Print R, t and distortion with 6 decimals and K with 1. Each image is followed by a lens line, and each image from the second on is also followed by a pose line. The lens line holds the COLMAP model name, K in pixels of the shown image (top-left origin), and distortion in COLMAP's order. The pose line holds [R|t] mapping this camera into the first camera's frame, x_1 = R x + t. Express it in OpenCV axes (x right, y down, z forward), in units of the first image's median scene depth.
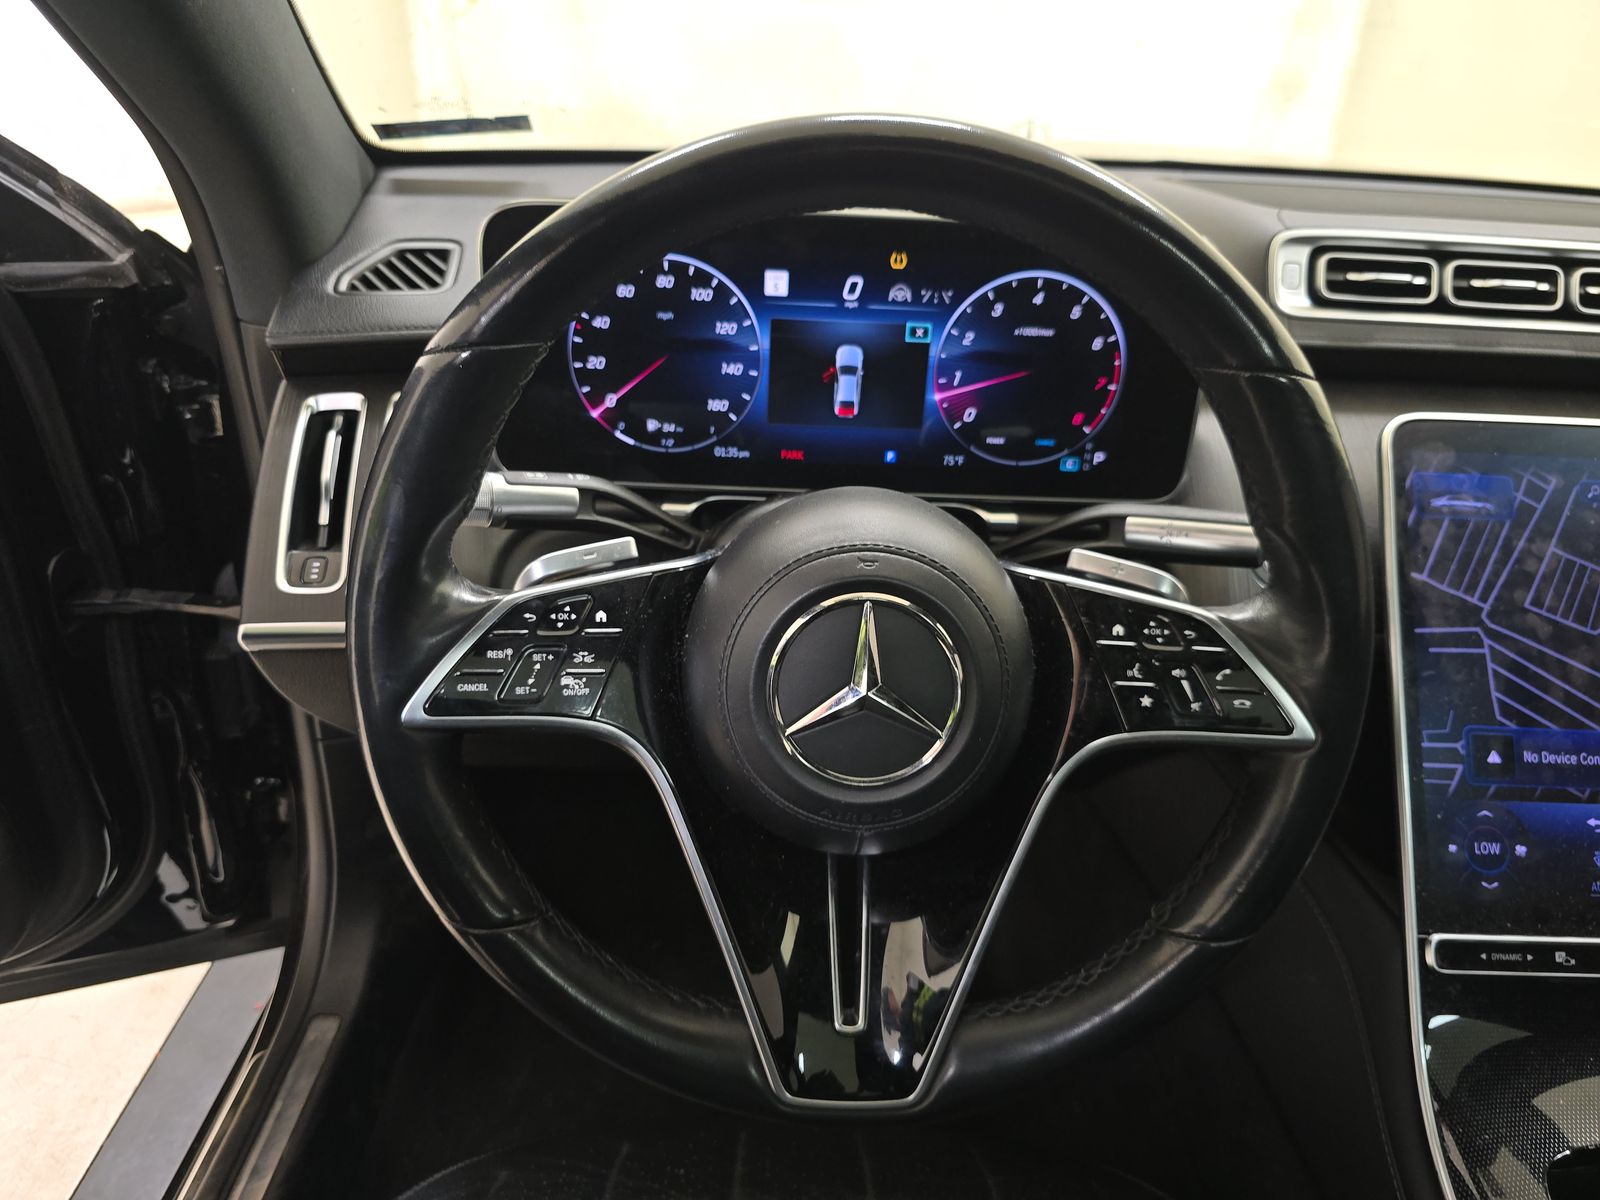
lens RADIAL K [[1129.4, 0, 800.0], [0, 1129.4, 600.0], [0, 0, 1]] dist [0.015103, -0.003452]
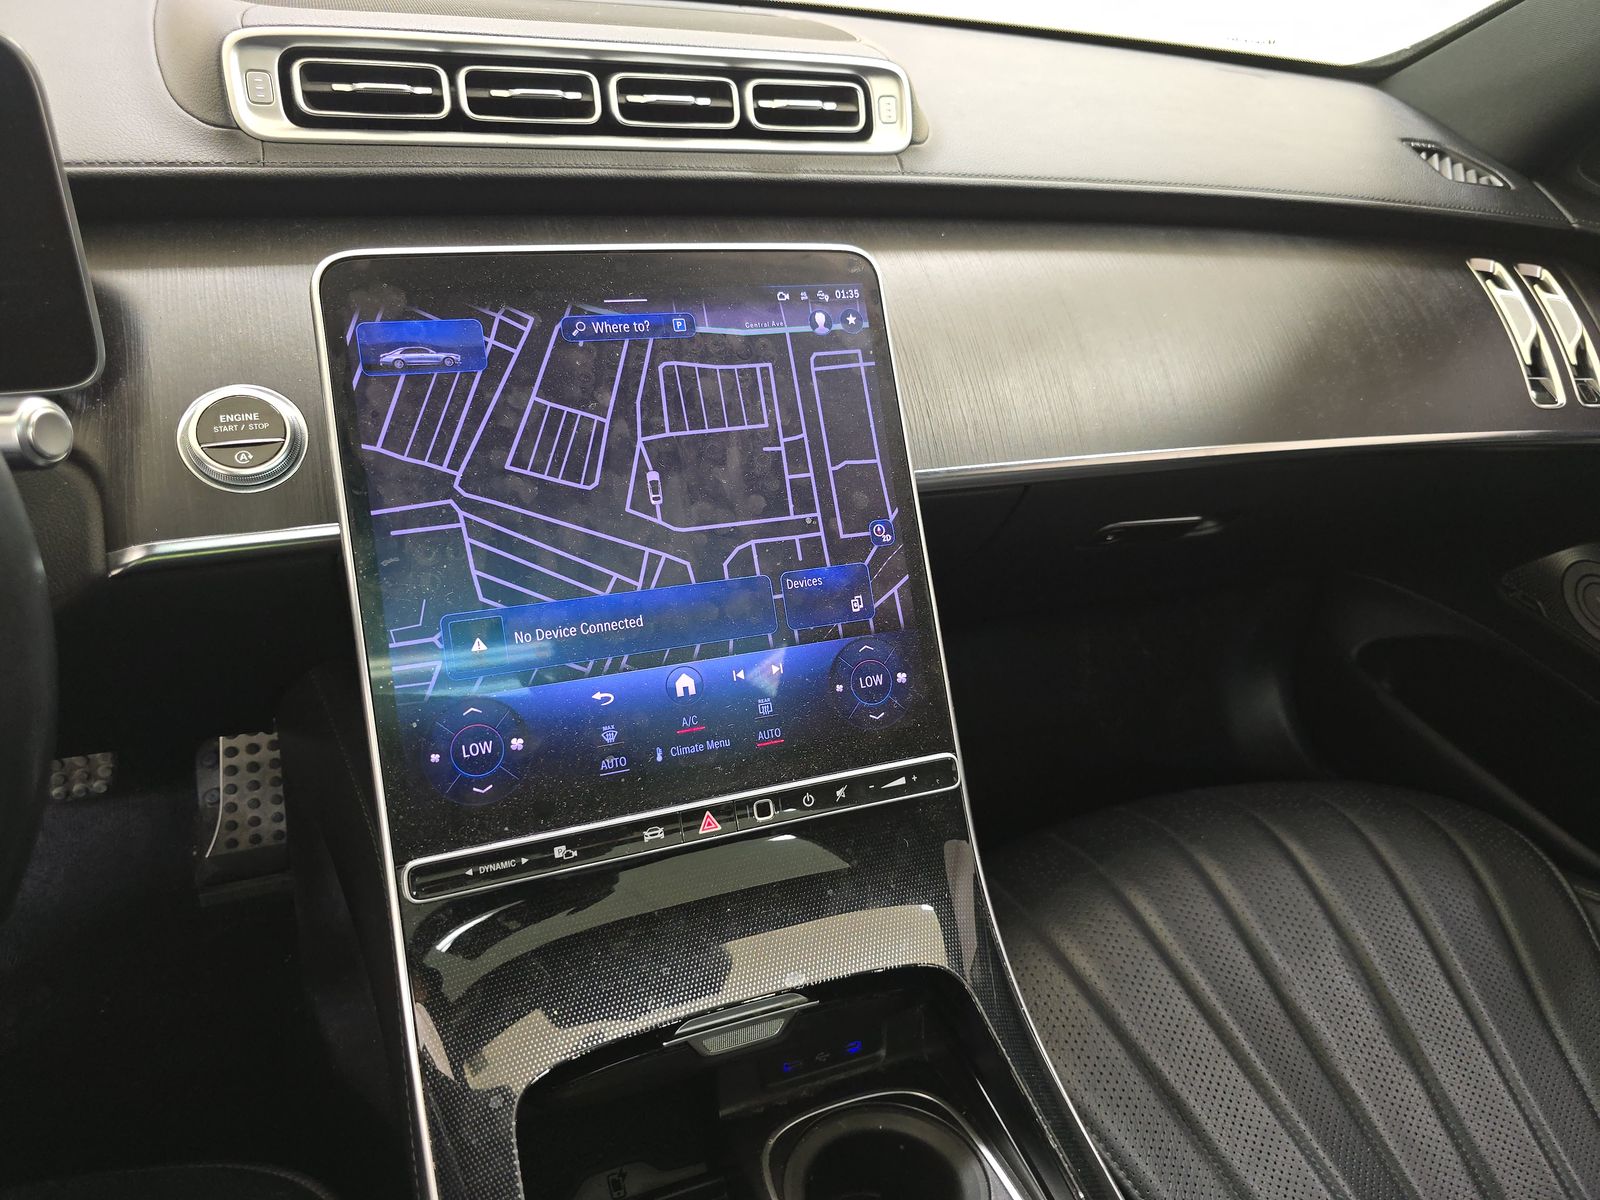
lens RADIAL K [[1230.8, 0, 800.0], [0, 1230.8, 600.0], [0, 0, 1]] dist [-0.005351, -0.007639]
pose [[0.927049, -0.160500, 0.338851, 0.508512], [0.127287, 0.984796, 0.118220, 0.022596], [-0.352673, -0.066464, 0.933383, 0.026907]]
